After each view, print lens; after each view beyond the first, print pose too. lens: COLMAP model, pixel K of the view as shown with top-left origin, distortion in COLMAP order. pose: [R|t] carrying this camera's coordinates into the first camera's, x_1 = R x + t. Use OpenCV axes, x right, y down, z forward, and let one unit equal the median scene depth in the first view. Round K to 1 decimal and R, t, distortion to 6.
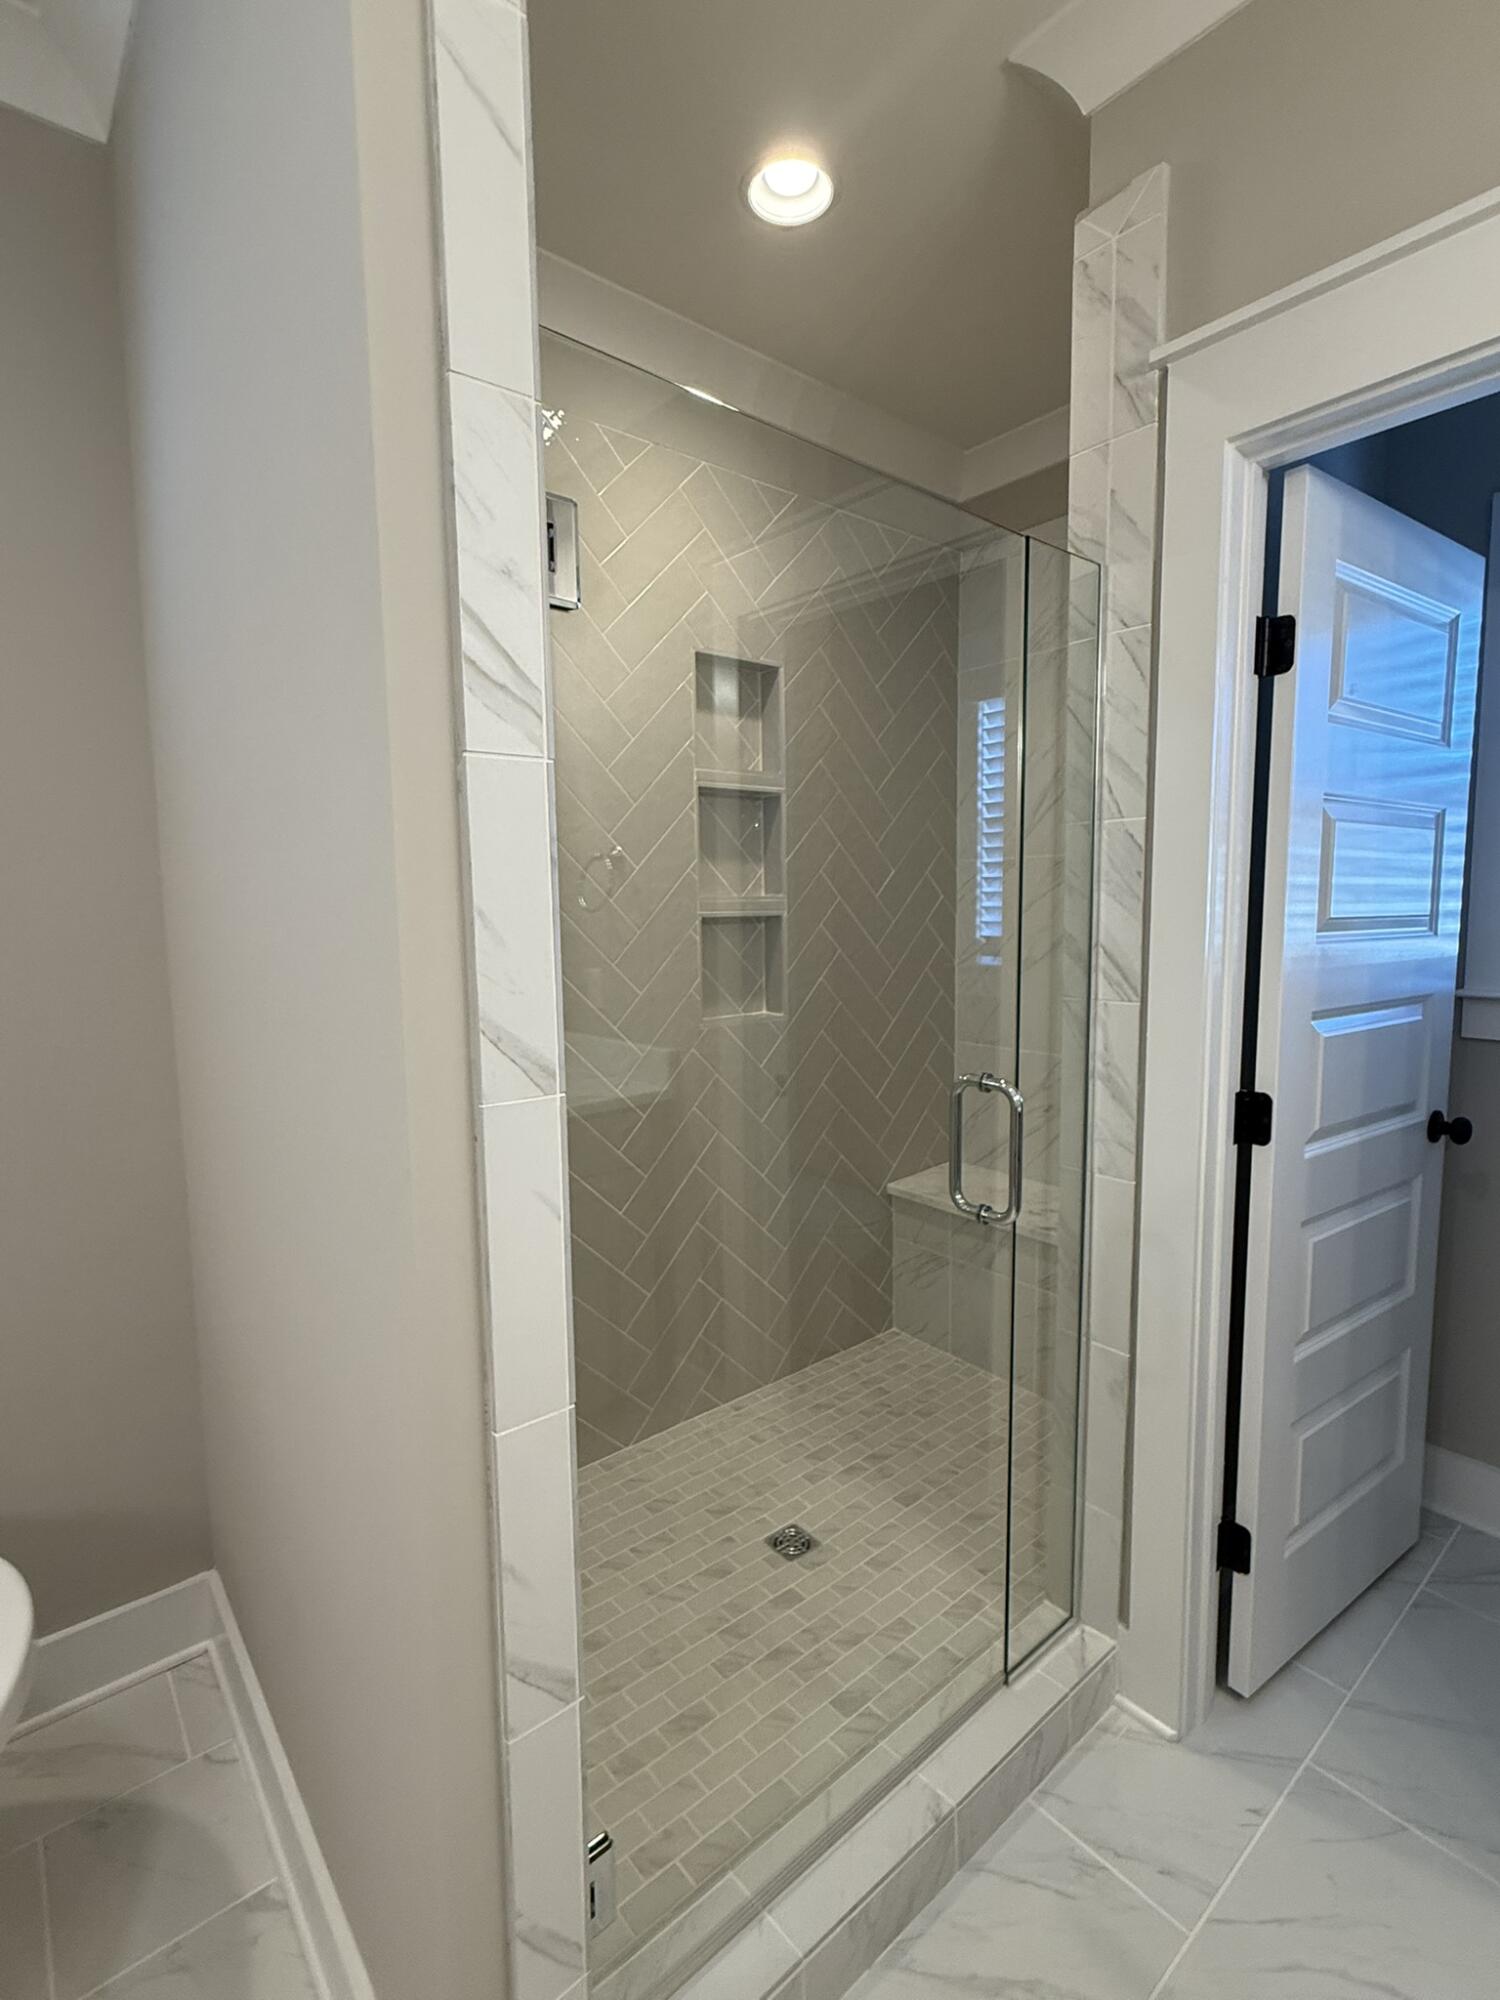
lens RADIAL K [[1017.4, 0, 748.2], [0, 1017.4, 1008.2], [0, 0, 1]] dist [0.001640, -0.000791]
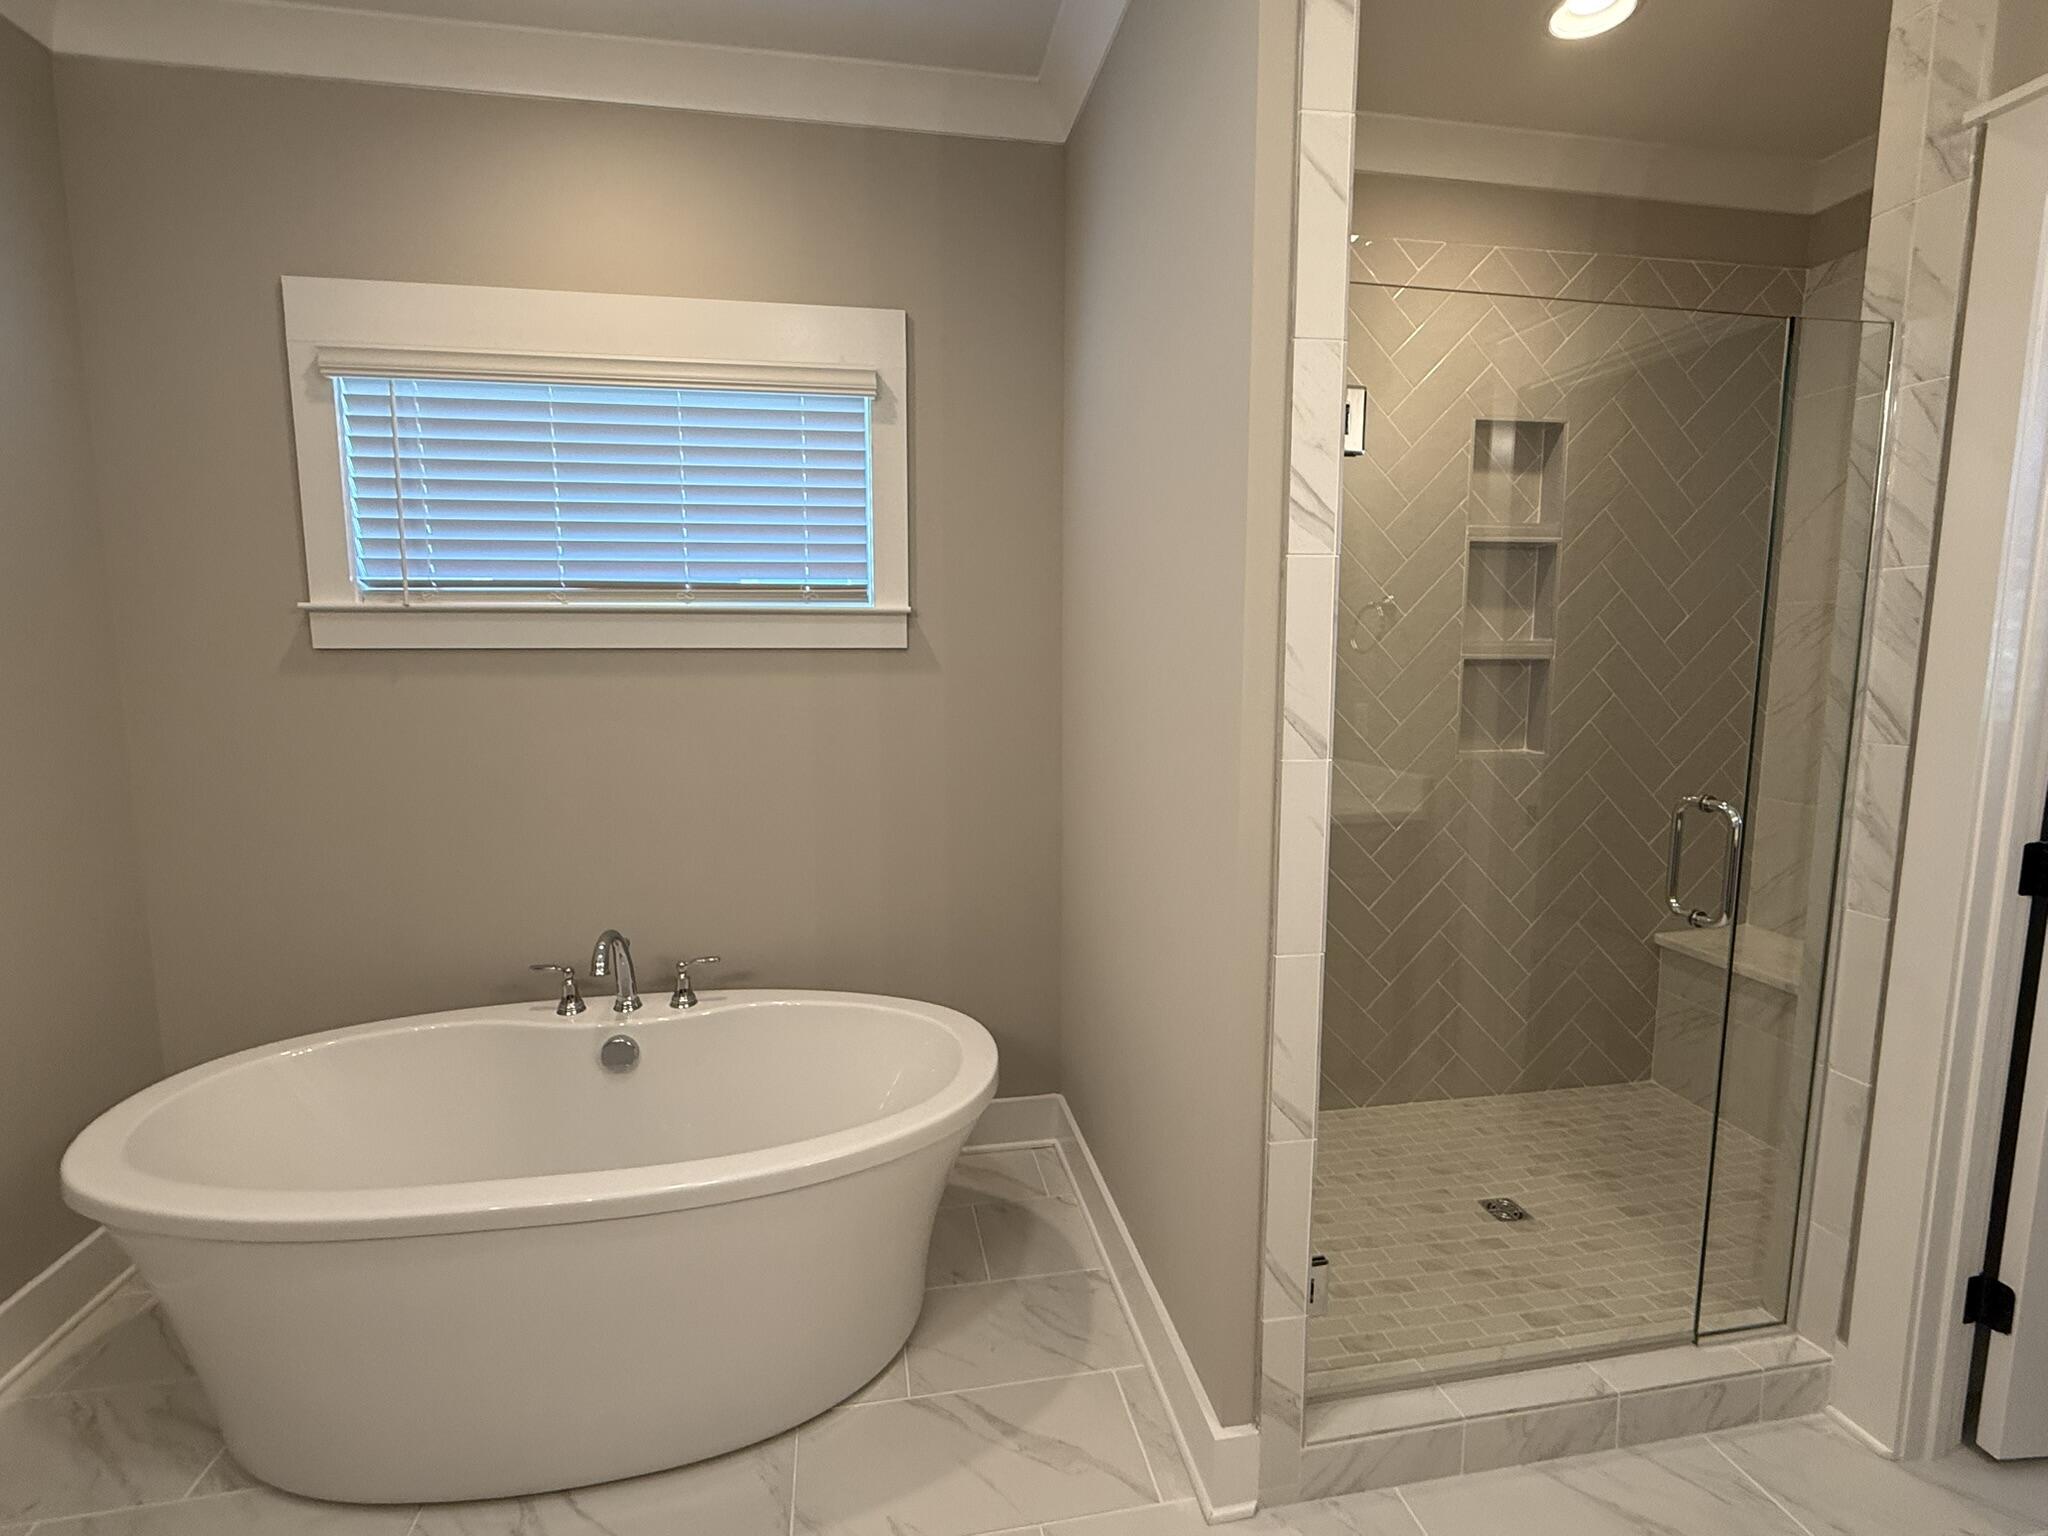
lens RADIAL K [[959.8, 0, 1027.1], [0, 959.8, 772.2], [0, 0, 1]] dist [-0.000210, 0.000948]
pose [[0.883253, 0.071134, -0.463469, 0.045556], [-0.058088, 0.997411, 0.042384, 0.030013], [0.465284, -0.010514, 0.885099, -0.262576]]
